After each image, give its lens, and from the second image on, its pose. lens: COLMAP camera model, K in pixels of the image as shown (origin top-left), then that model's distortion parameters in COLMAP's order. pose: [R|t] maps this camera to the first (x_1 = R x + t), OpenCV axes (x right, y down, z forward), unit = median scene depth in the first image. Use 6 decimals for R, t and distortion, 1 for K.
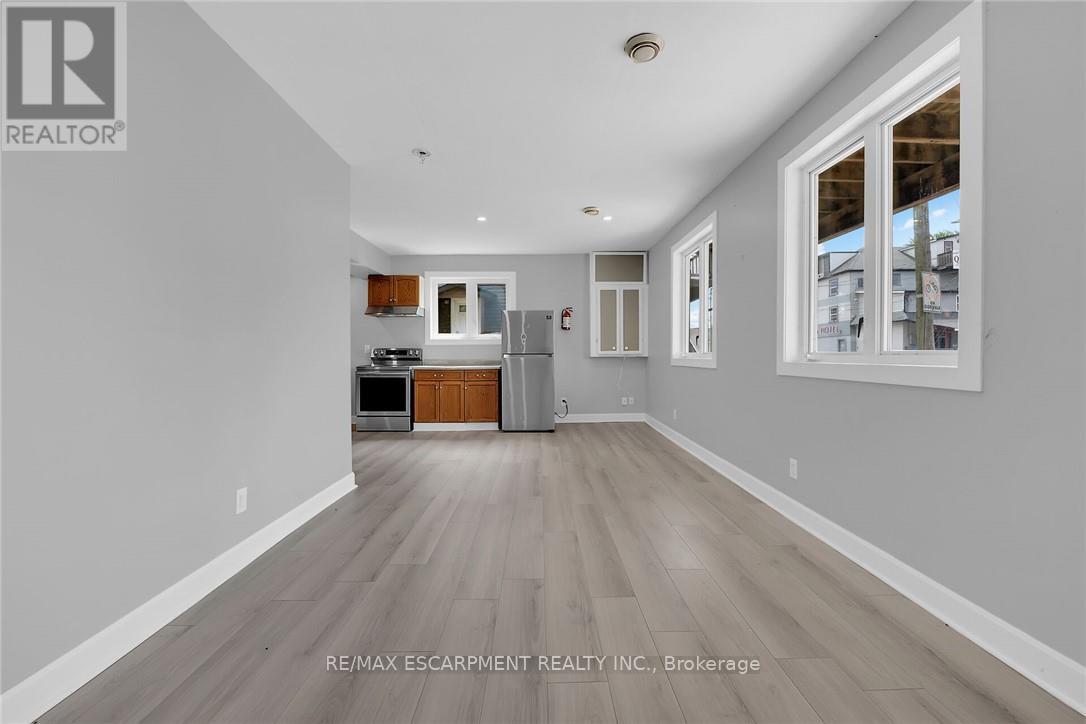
lens RADIAL K [[428.9, 0, 545.8], [0, 428.9, 356.3], [0, 0, 1]] dist [0.000033, -0.000122]
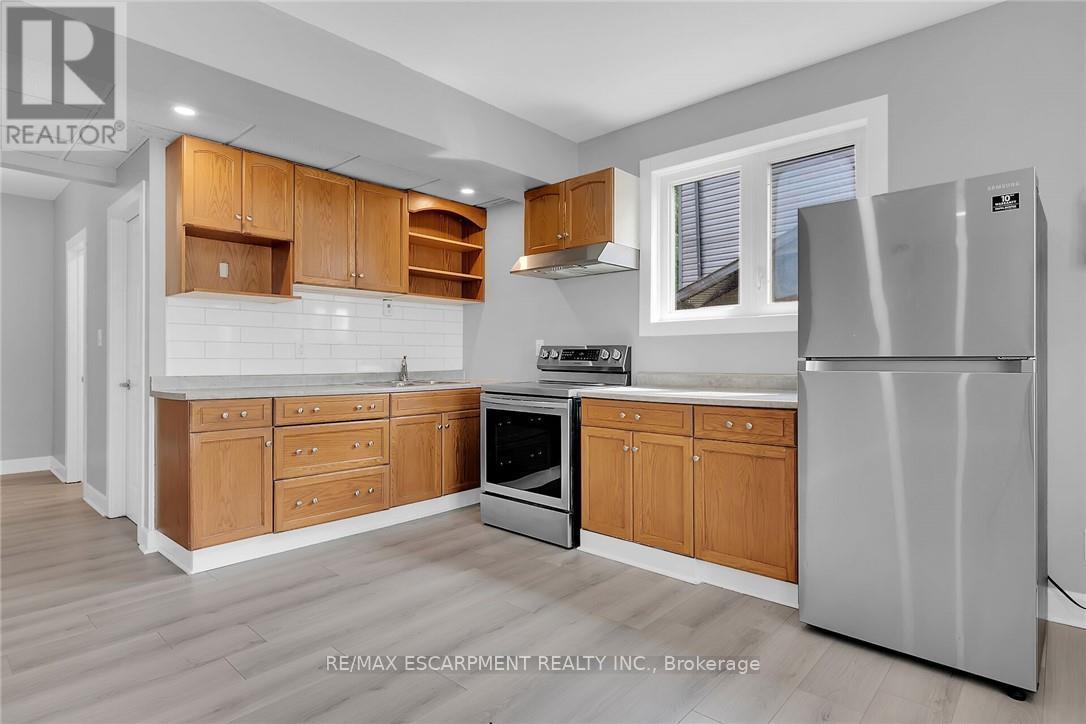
lens RADIAL K [[583.1, 0, 551.7], [0, 583.1, 357.2], [0, 0, 1]] dist [0.008437, 0.000353]
pose [[0.737960, 0.001121, -0.674844, 0.039068], [-0.006865, 0.999959, -0.005846, -0.002747], [0.674810, 0.008947, 0.737938, 0.579206]]
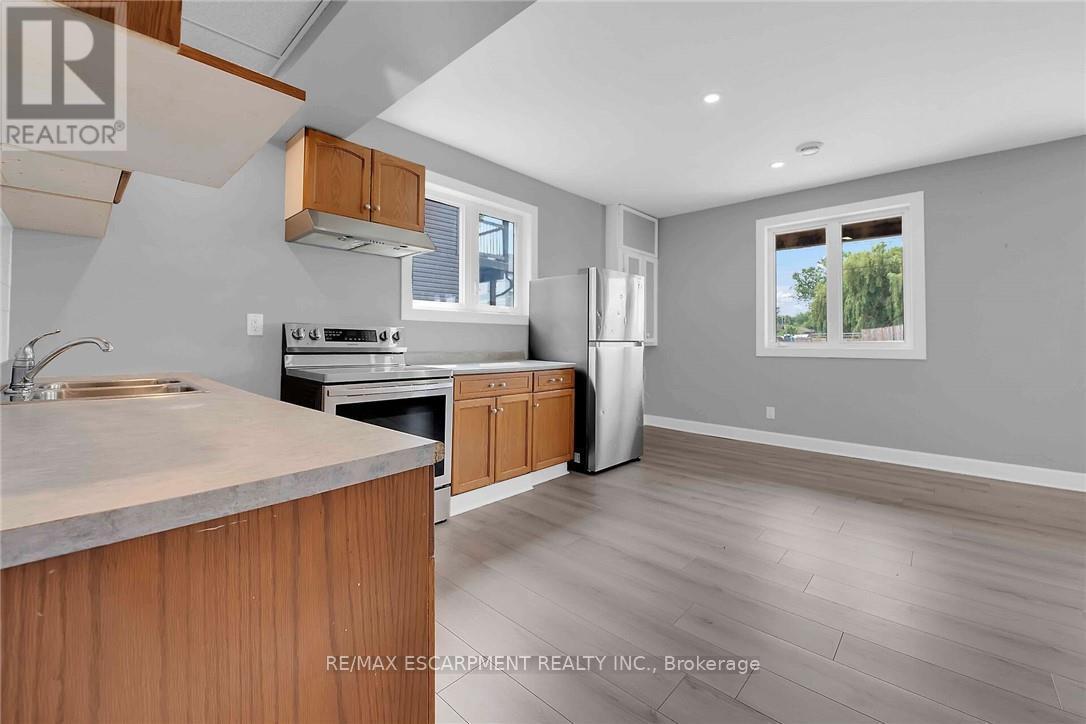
lens RADIAL K [[436.7, 0, 536.0], [0, 436.7, 340.0], [0, 0, 1]] dist [-0.011816, -0.000086]
pose [[0.694008, 0.010609, 0.719890, -0.568107], [-0.004048, 0.999933, -0.010833, -0.000534], [-0.719956, 0.004604, 0.694004, 0.629147]]
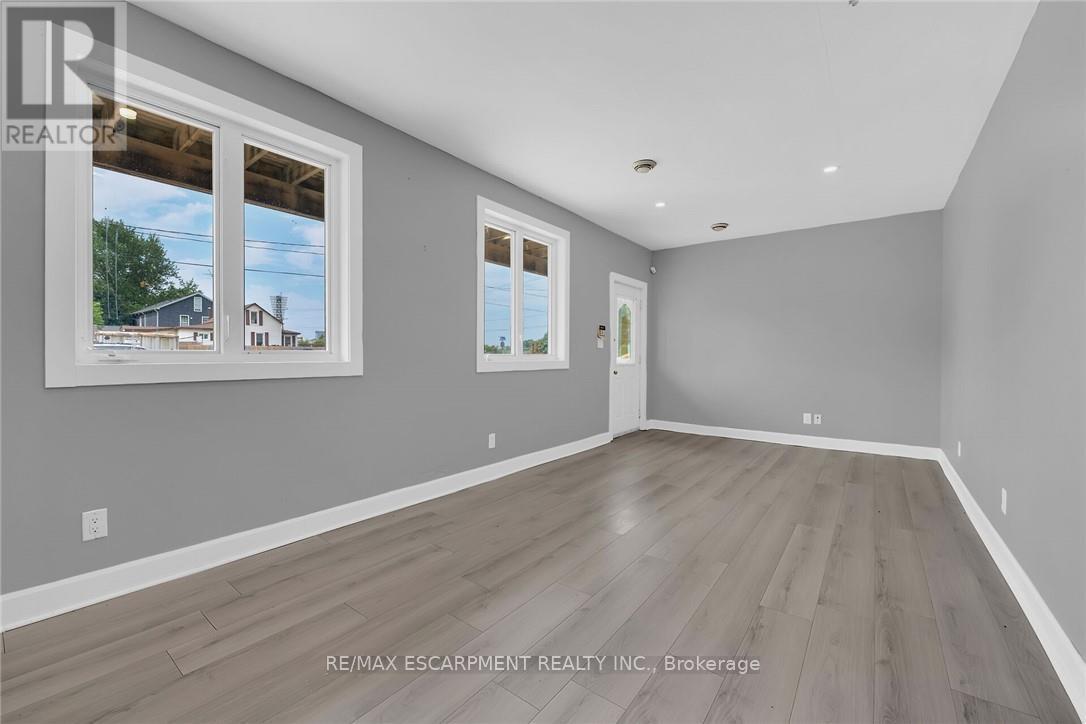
lens RADIAL K [[446.5, 0, 531.0], [0, 446.5, 359.9], [0, 0, 1]] dist [-0.000024, -0.000097]
pose [[-0.775913, -0.011076, 0.630743, -0.178553], [-0.001995, 0.999884, 0.015104, -0.005647], [-0.630837, 0.010461, -0.775845, 0.909102]]
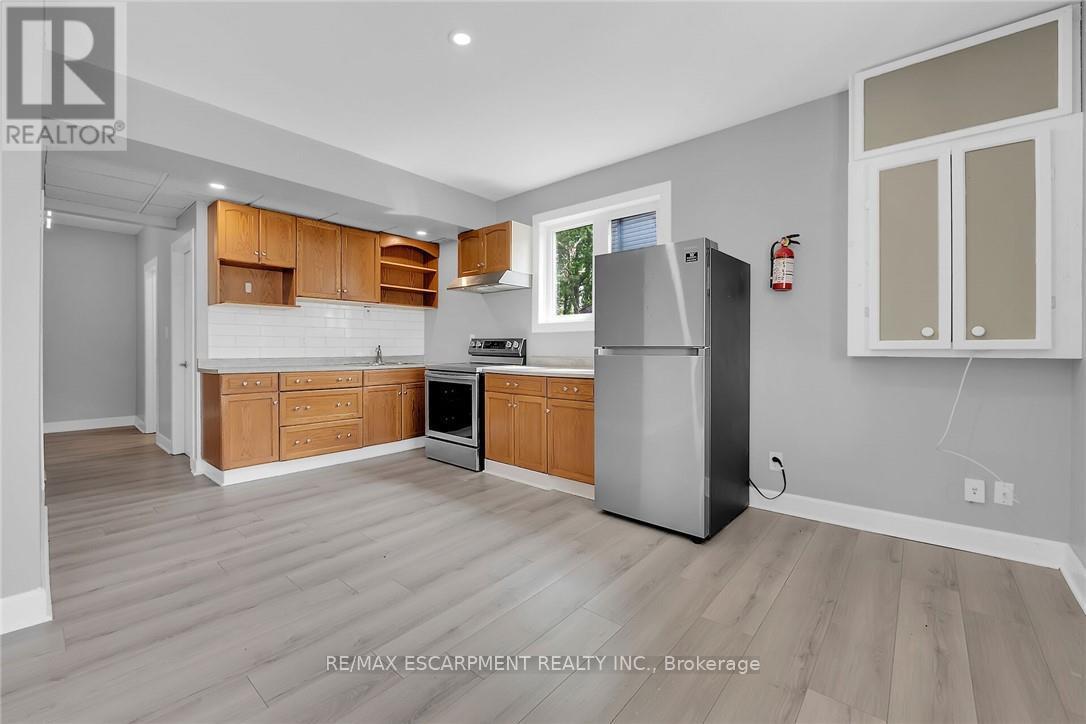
lens RADIAL K [[449.1, 0, 546.4], [0, 449.1, 350.7], [0, 0, 1]] dist [-0.000728, -0.000550]
pose [[0.757107, 0.008797, -0.653231, 0.175185], [-0.008468, 0.999957, 0.003651, -0.003030], [0.653236, 0.002767, 0.757149, 0.572267]]
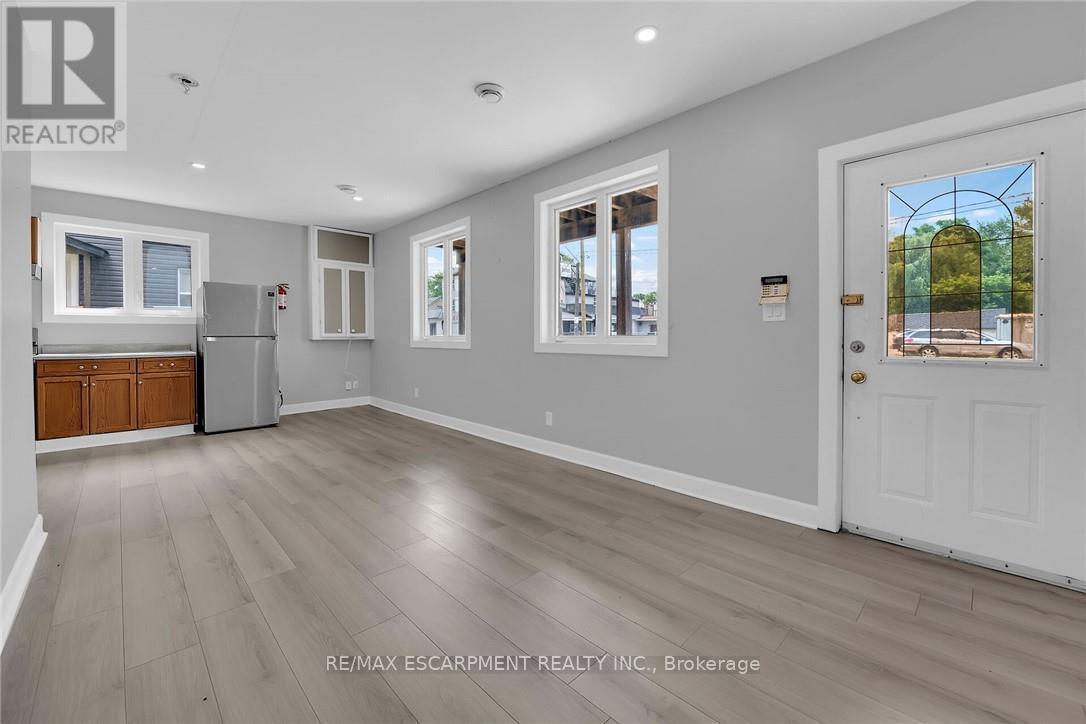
lens RADIAL K [[436.7, 0, 536.0], [0, 436.7, 340.0], [0, 0, 1]] dist [-0.011816, -0.000086]
pose [[0.733352, -0.005098, 0.679830, -0.191716], [0.003115, 0.999987, 0.004139, -0.000665], [-0.679842, -0.000917, 0.733358, -0.007116]]
